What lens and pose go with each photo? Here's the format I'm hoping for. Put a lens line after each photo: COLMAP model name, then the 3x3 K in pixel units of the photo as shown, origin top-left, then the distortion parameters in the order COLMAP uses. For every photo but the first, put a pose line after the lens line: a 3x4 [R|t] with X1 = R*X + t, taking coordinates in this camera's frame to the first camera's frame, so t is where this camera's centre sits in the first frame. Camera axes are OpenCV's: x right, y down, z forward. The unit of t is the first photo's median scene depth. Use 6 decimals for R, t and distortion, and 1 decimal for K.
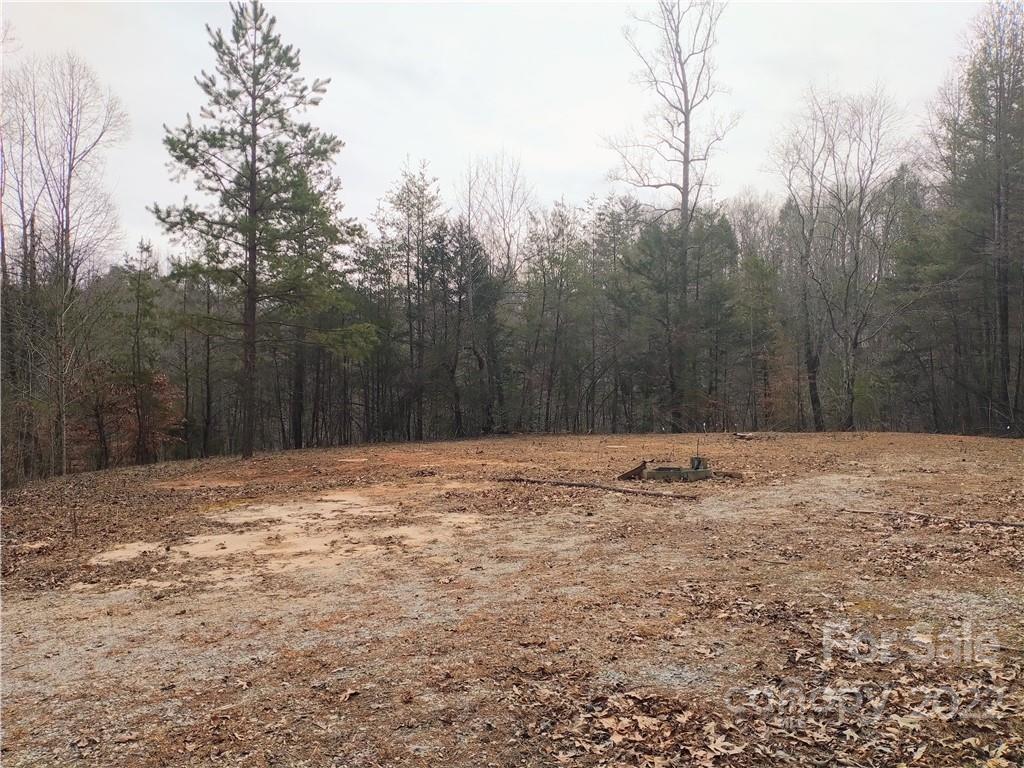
lens RADIAL K [[833.2, 0, 512.0], [0, 833.2, 384.0], [0, 0, 1]] dist [-0.002087, -0.011747]
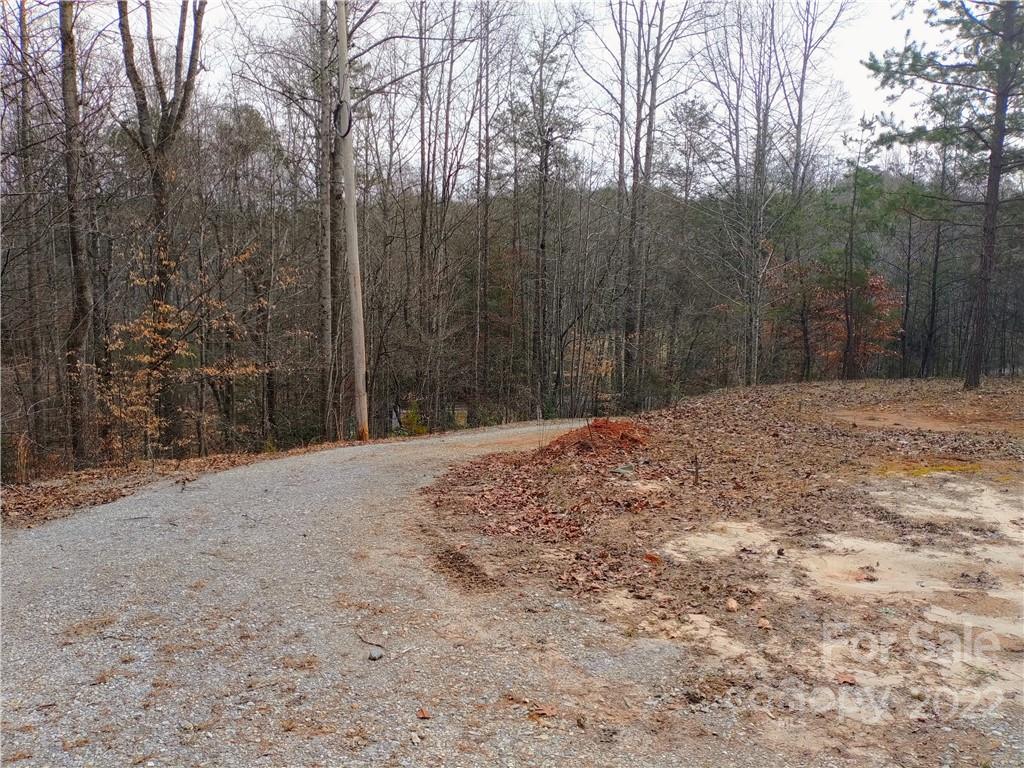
lens RADIAL K [[833.2, 0, 512.0], [0, 833.2, 384.0], [0, 0, 1]] dist [-0.002087, -0.011747]
pose [[0.672590, 0.098121, -0.733482, -0.053400], [-0.015112, 0.992785, 0.118952, 0.004349], [0.739861, -0.068921, 0.669220, 0.213339]]
